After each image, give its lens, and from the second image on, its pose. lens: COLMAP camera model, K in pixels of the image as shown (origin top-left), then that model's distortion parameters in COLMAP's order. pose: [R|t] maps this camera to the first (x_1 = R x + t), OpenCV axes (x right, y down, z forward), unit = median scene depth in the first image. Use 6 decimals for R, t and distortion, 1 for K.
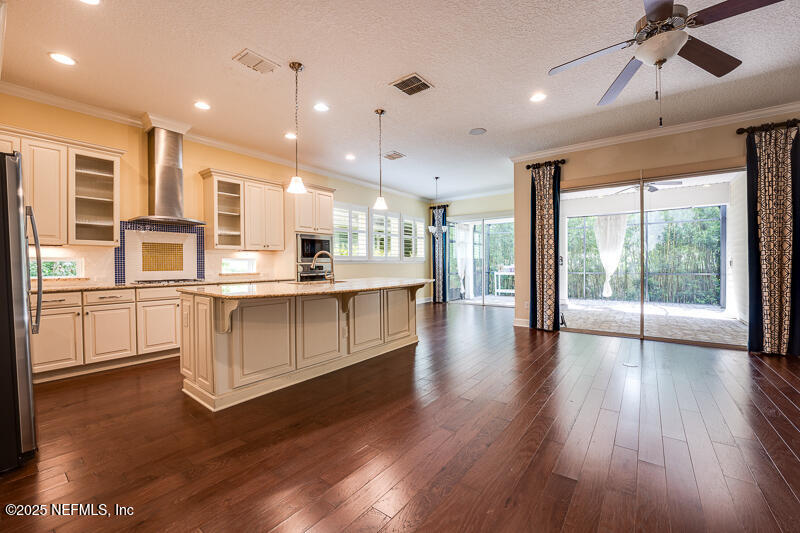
lens RADIAL K [[326.1, 0, 400.8], [0, 326.1, 267.6], [0, 0, 1]] dist [-0.027909, 0.002588]
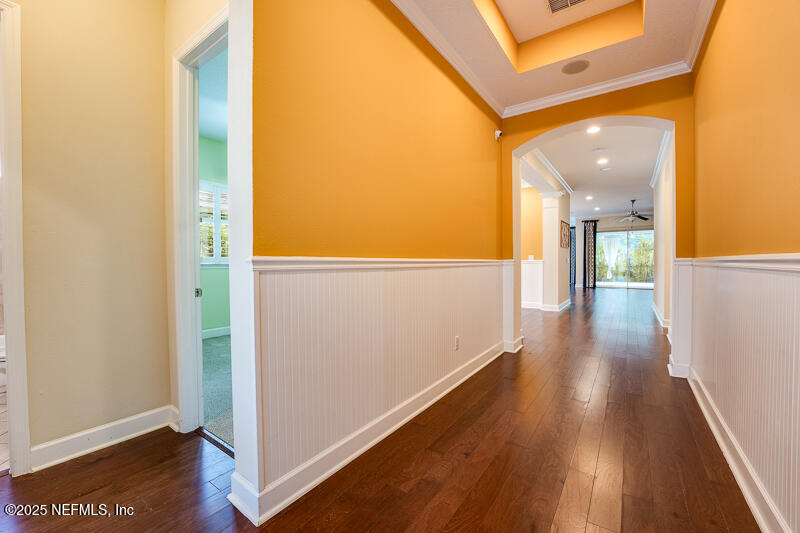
lens RADIAL K [[326.1, 0, 397.9], [0, 326.1, 264.5], [0, 0, 1]] dist [-0.027909, 0.002588]
pose [[0.999633, 0.004293, 0.026753, -1.185009], [-0.004302, 0.999991, 0.000274, 0.021959], [-0.026752, -0.000389, 0.999642, -1.561298]]
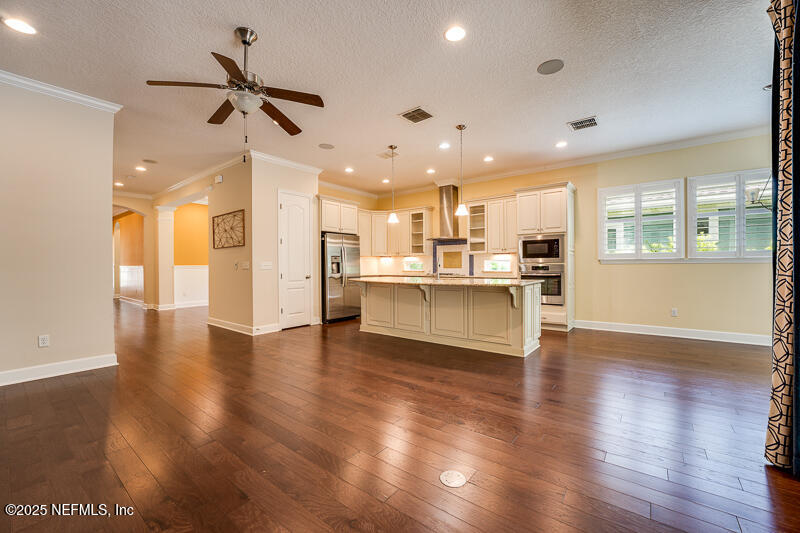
lens RADIAL K [[326.1, 0, 399.4], [0, 326.1, 266.7], [0, 0, 1]] dist [-0.027909, 0.002588]
pose [[-0.014743, 0.011003, -0.999831, 0.838684], [-0.007146, 0.999913, 0.011109, -0.013169], [0.999866, 0.007308, -0.014663, 0.647715]]
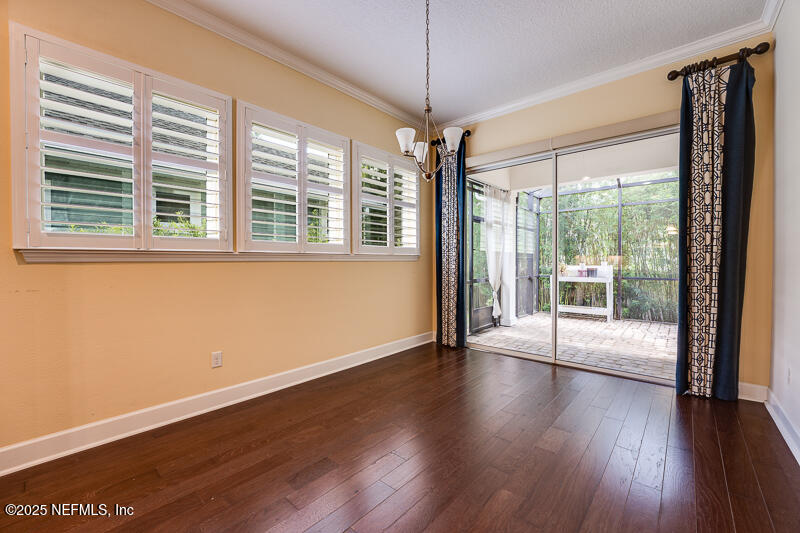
lens RADIAL K [[326.1, 0, 398.4], [0, 326.1, 265.3], [0, 0, 1]] dist [-0.027909, 0.002588]
pose [[0.996829, 0.005477, -0.079390, 0.155144], [-0.005469, 0.999985, 0.000328, -0.012815], [0.079390, 0.000107, 0.996844, 1.011180]]
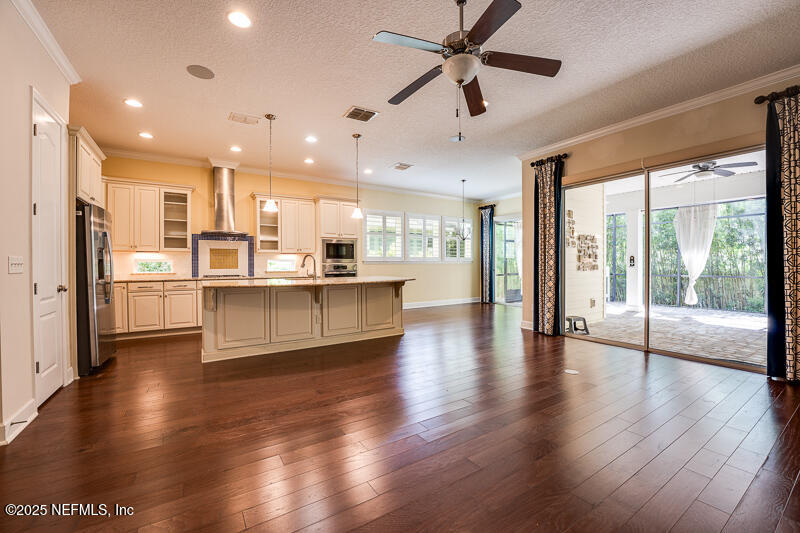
lens RADIAL K [[326.1, 0, 399.7], [0, 326.1, 267.1], [0, 0, 1]] dist [-0.027909, 0.002588]
pose [[0.939666, 0.006533, -0.342032, 0.392355], [-0.006816, 0.999977, 0.000375, -0.002234], [0.342026, 0.001979, 0.939688, -0.047675]]
